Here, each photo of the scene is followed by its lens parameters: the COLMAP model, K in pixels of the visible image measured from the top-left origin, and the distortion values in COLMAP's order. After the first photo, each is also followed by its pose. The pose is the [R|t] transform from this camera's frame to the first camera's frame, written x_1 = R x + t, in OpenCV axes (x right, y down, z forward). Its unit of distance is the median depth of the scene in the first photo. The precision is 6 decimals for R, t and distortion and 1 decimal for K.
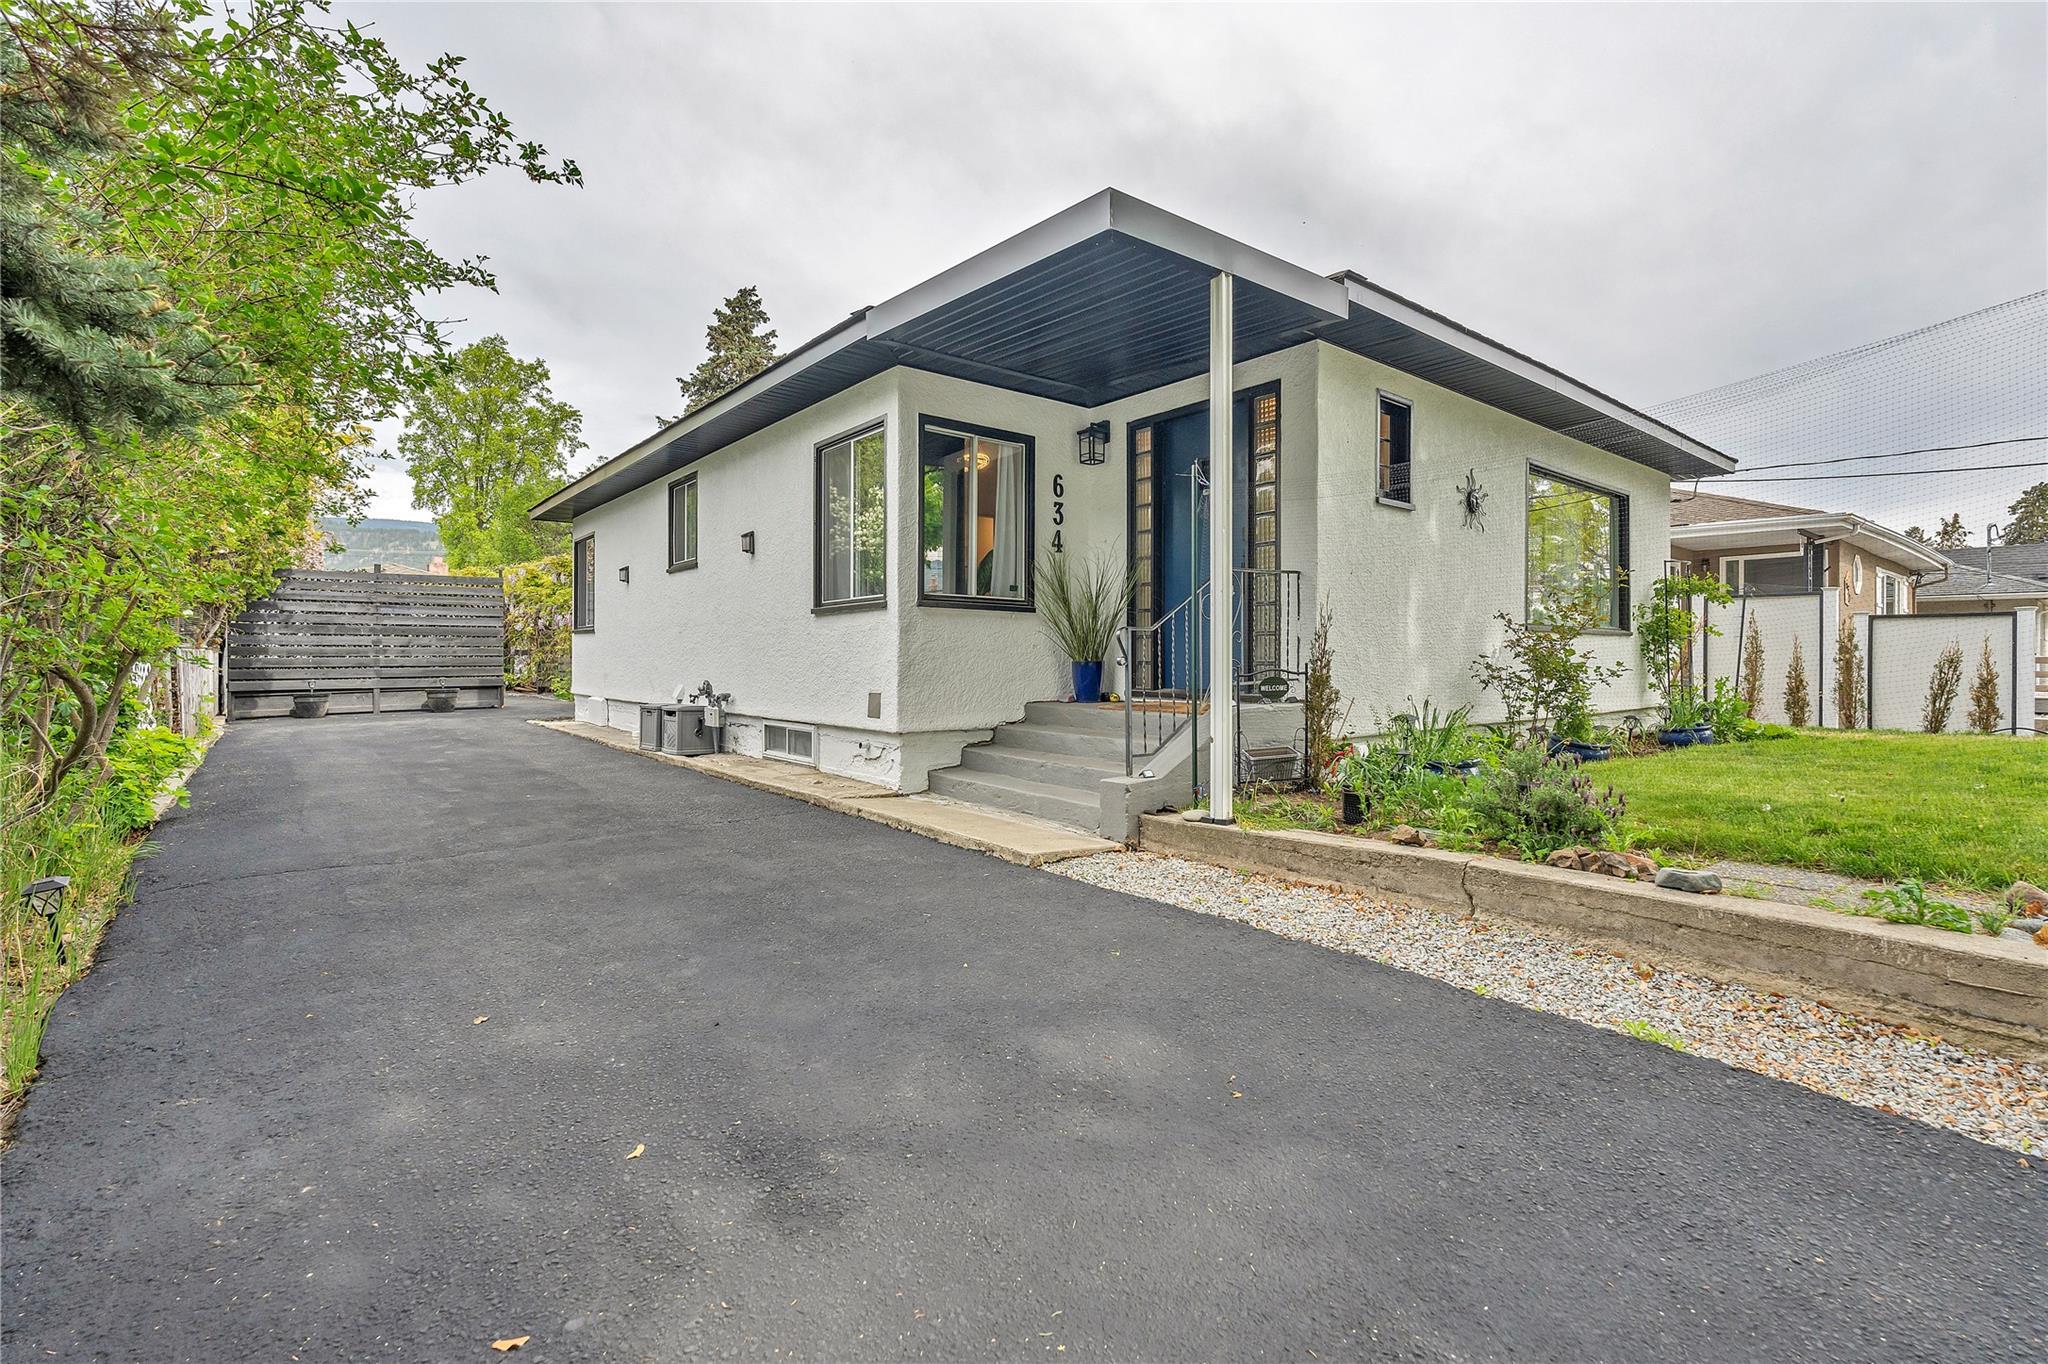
lens RADIAL K [[915.8, 0, 1028.8], [0, 915.8, 660.2], [0, 0, 1]] dist [-0.002870, 0.000031]
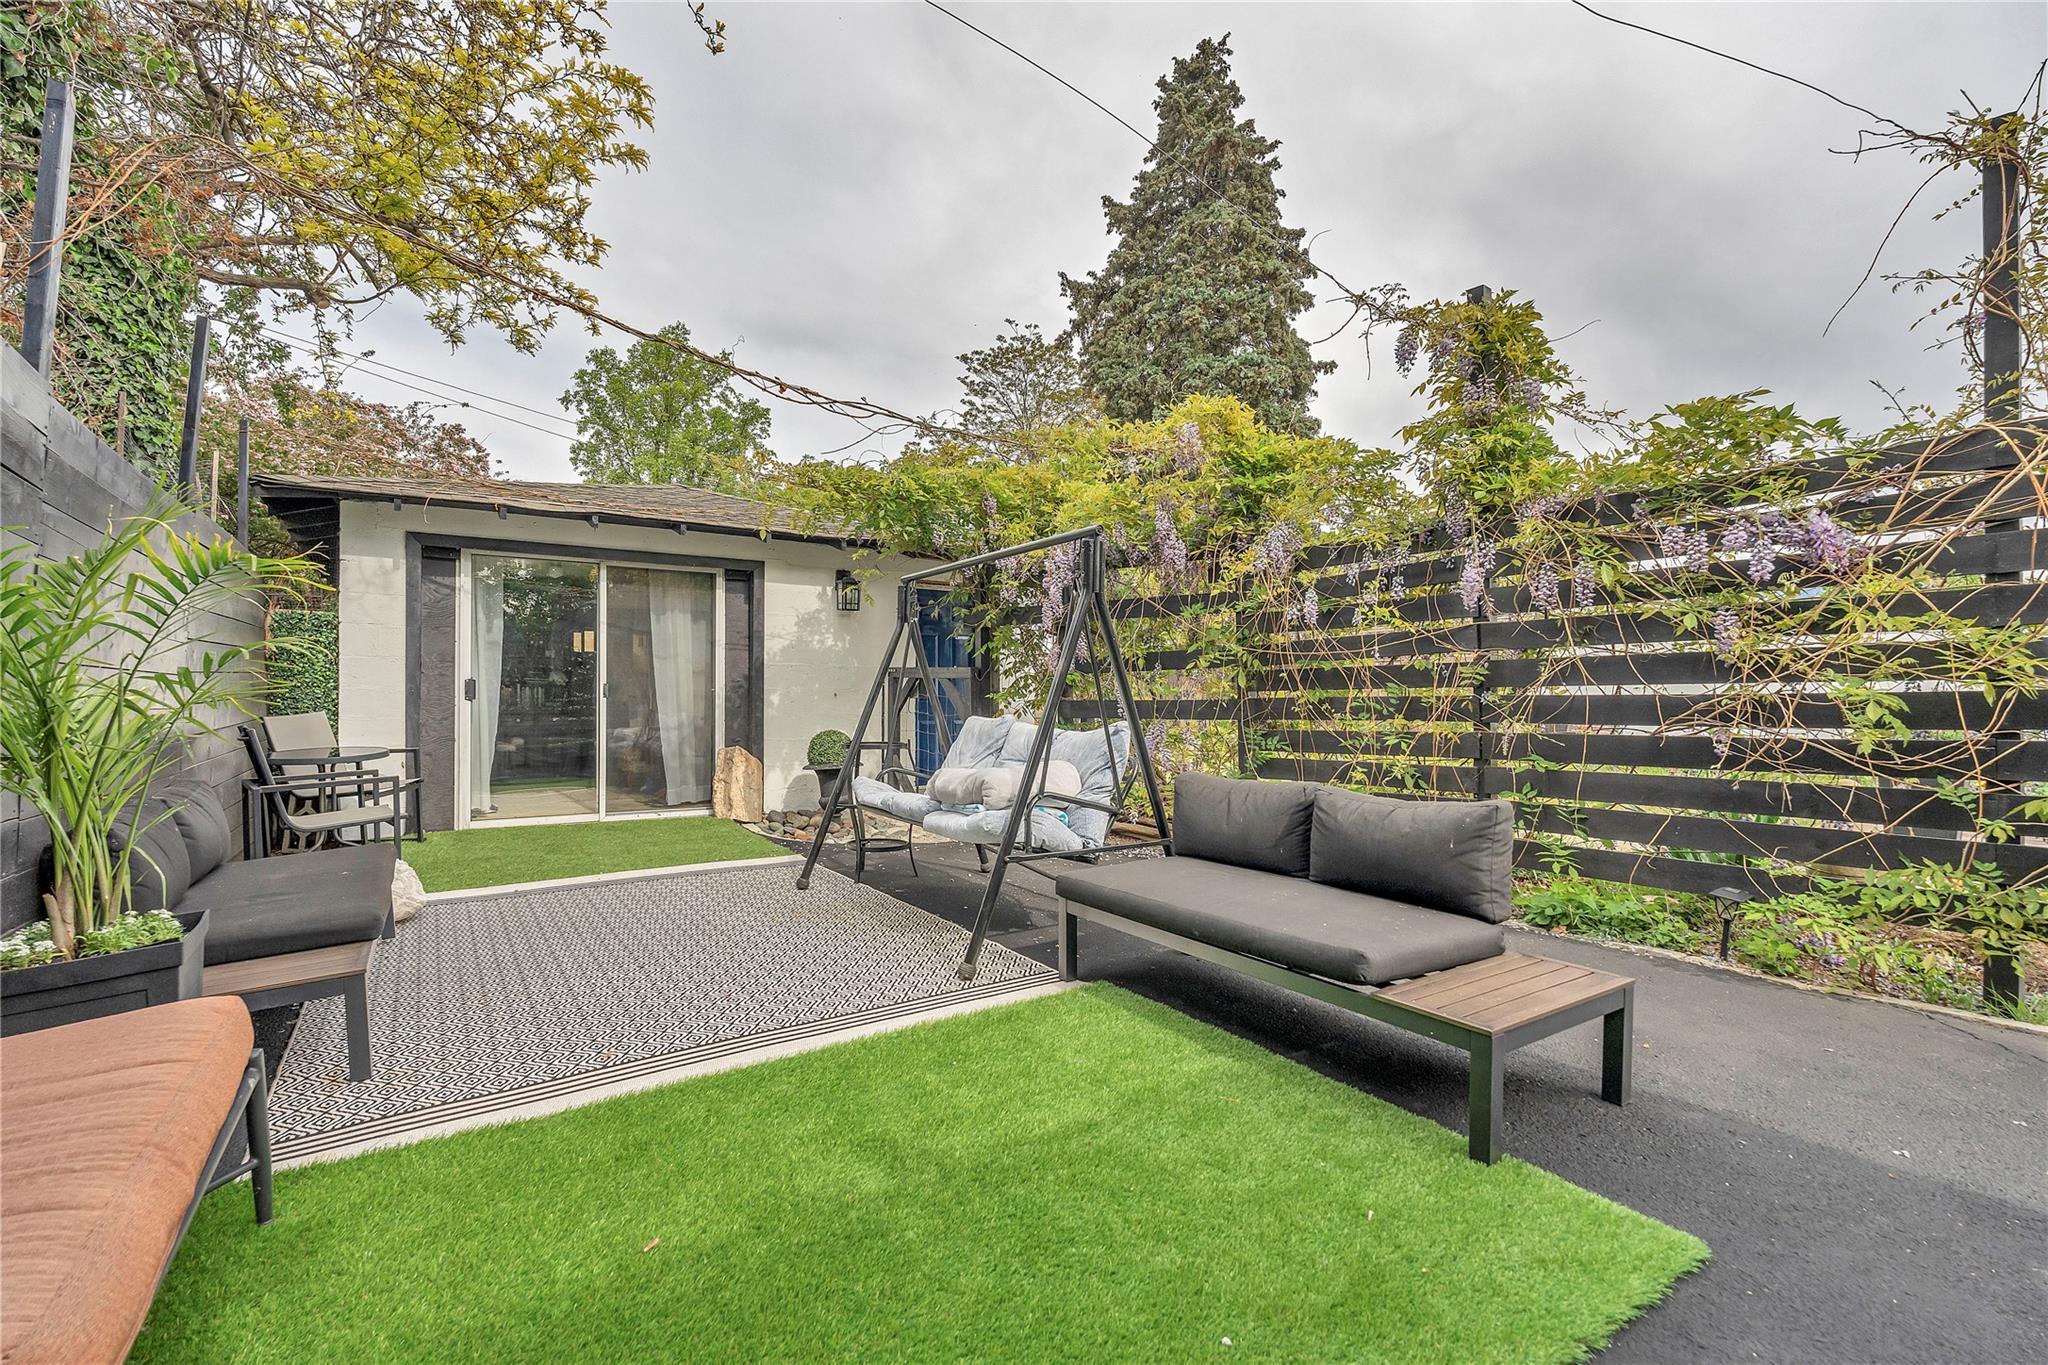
lens RADIAL K [[915.8, 0, 1021.8], [0, 915.8, 691.0], [0, 0, 1]] dist [-0.002870, 0.000031]
pose [[0.991964, -0.005464, -0.126405, -0.352210], [0.004198, 0.999938, -0.010280, -0.010558], [0.126454, 0.009666, 0.991925, 0.443593]]
